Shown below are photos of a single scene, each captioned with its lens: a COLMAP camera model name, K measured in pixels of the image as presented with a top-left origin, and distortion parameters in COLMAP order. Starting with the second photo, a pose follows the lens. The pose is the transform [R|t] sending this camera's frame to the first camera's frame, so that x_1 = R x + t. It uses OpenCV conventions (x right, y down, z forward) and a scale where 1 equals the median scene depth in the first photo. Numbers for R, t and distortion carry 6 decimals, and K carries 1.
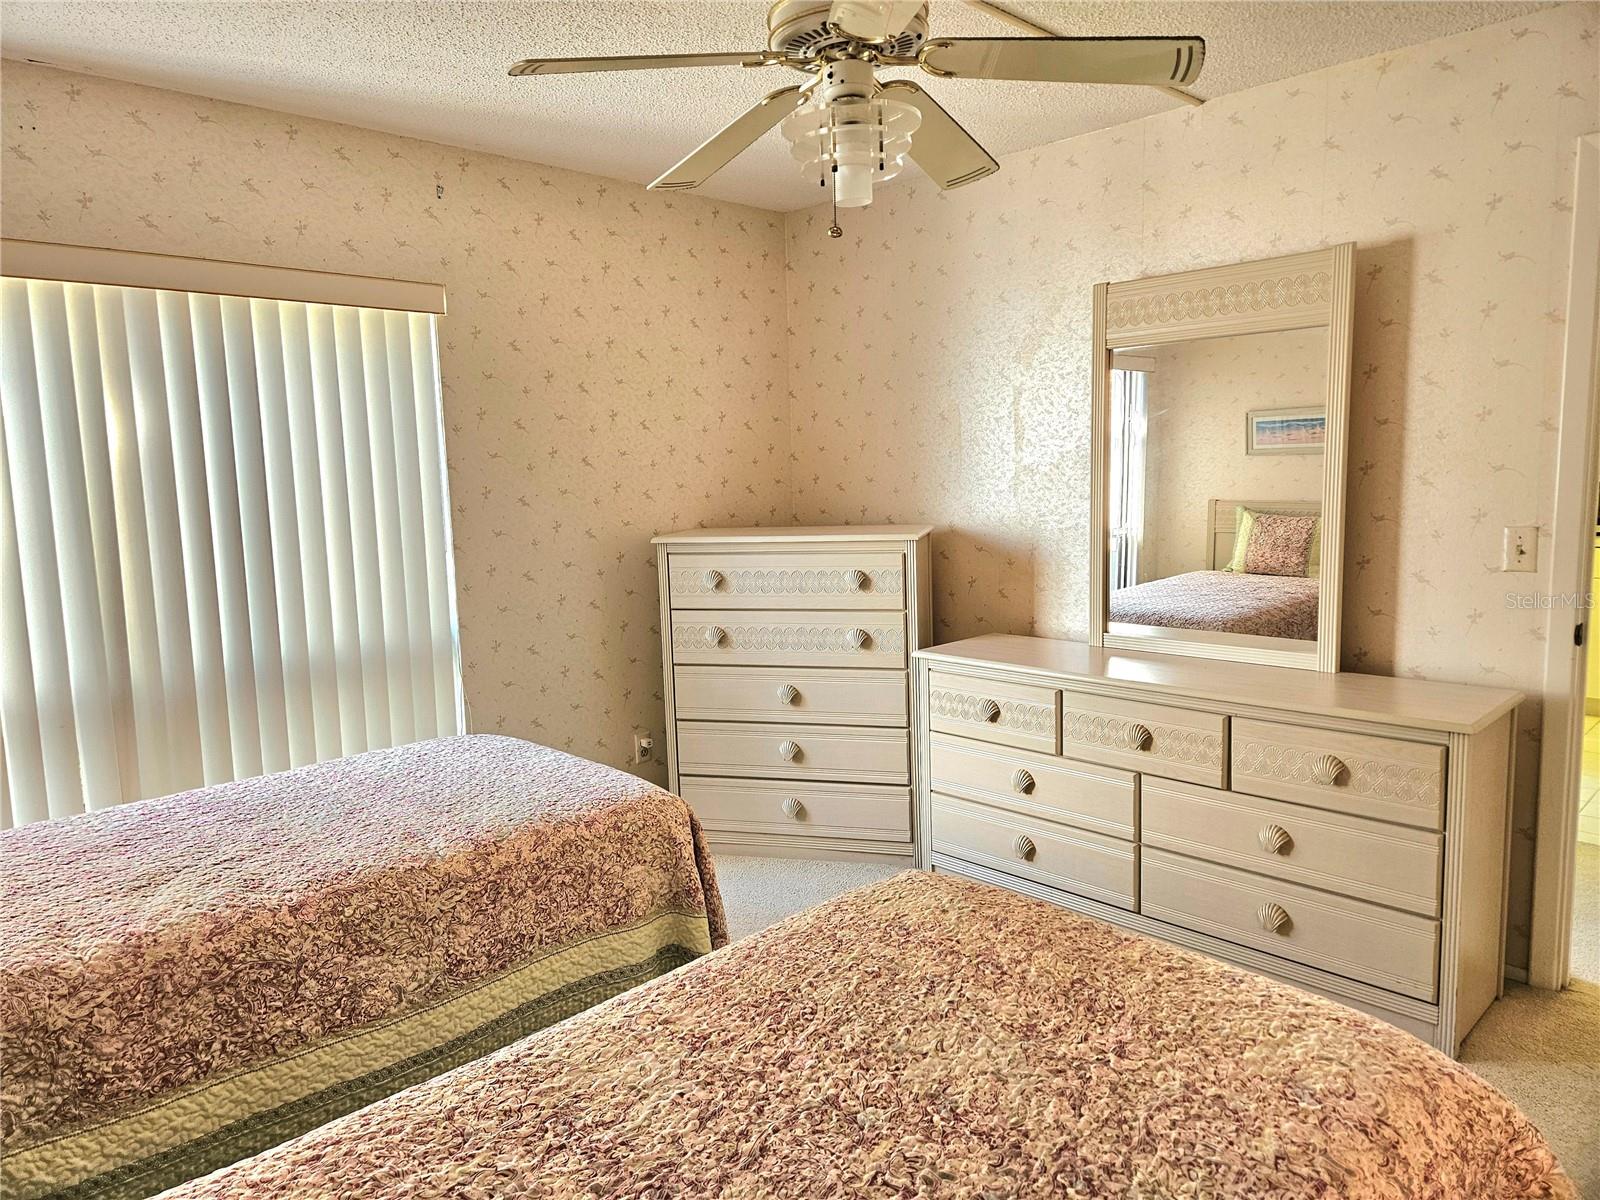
lens RADIAL K [[1091.8, 0, 766.7], [0, 1091.8, 606.2], [0, 0, 1]] dist [0.130383, -0.099089]
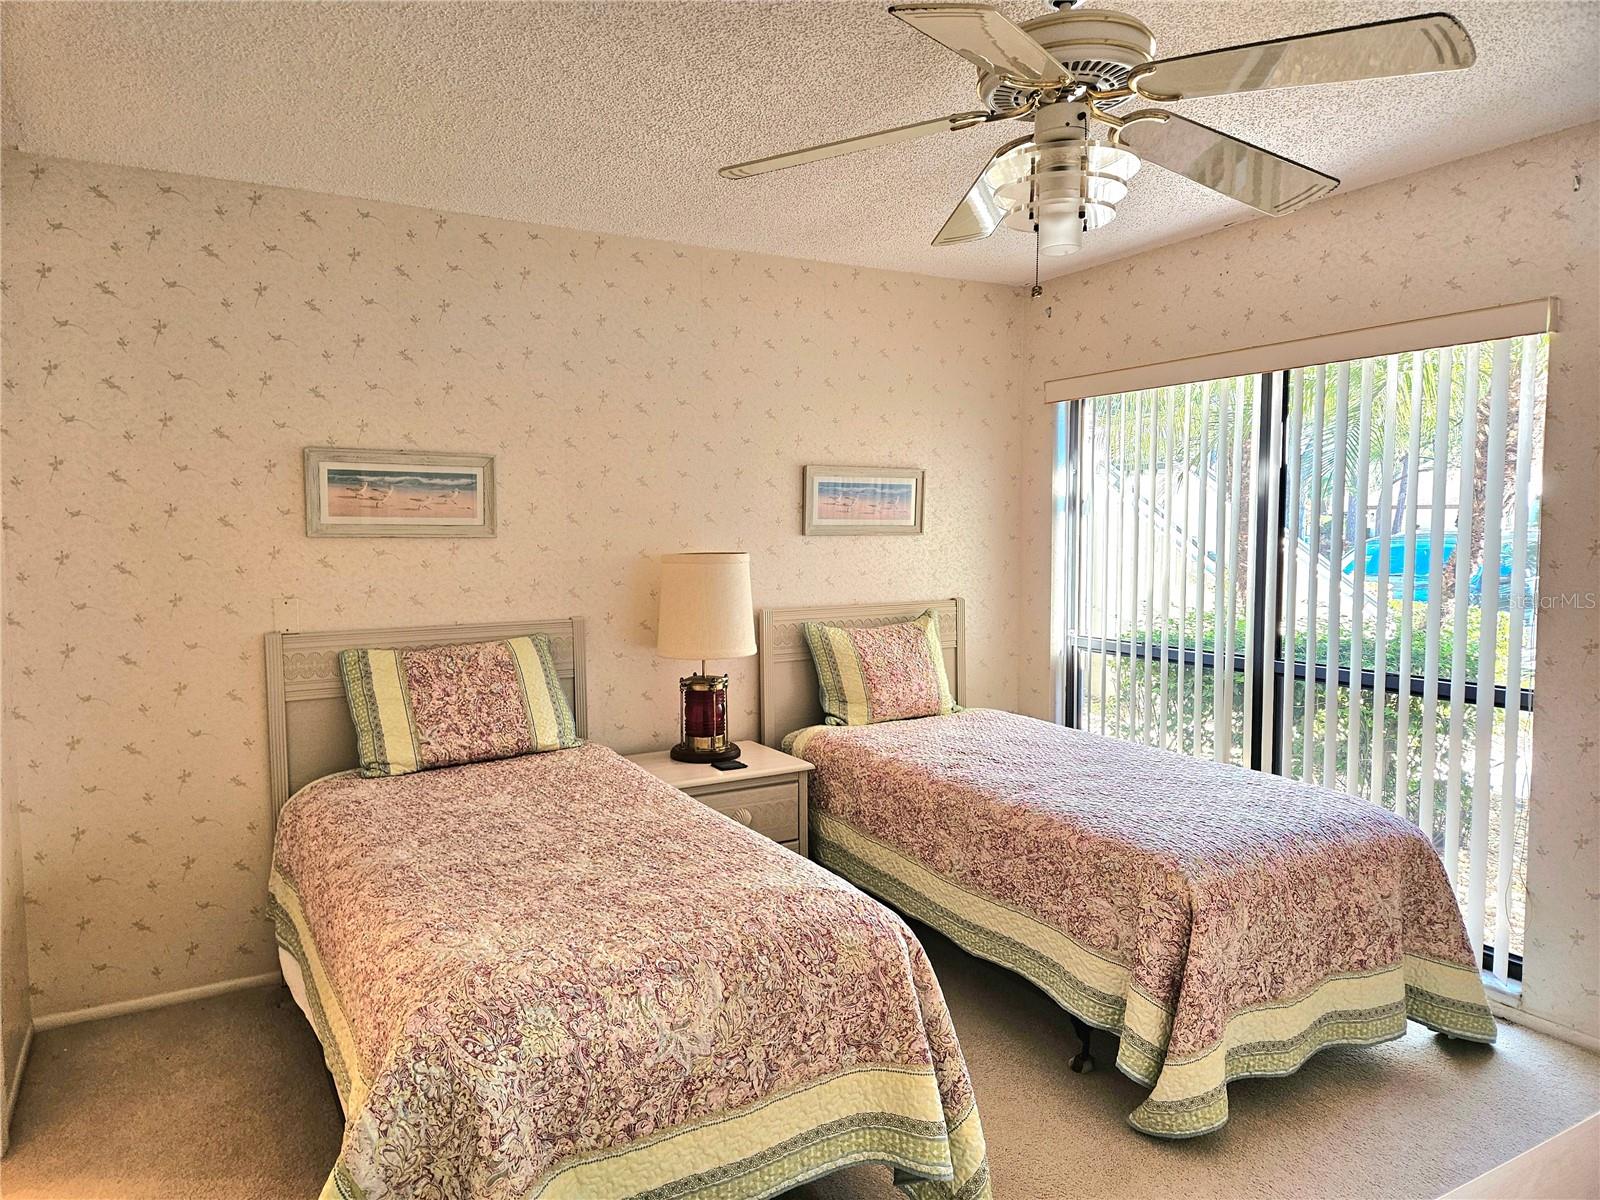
lens RADIAL K [[1091.8, 0, 766.7], [0, 1091.8, 606.2], [0, 0, 1]] dist [0.130383, -0.099089]
pose [[-0.265906, 0.109688, -0.957738, 1.054574], [-0.110280, 0.983522, 0.143259, -0.173624], [0.957670, 0.143713, -0.249428, 1.011331]]
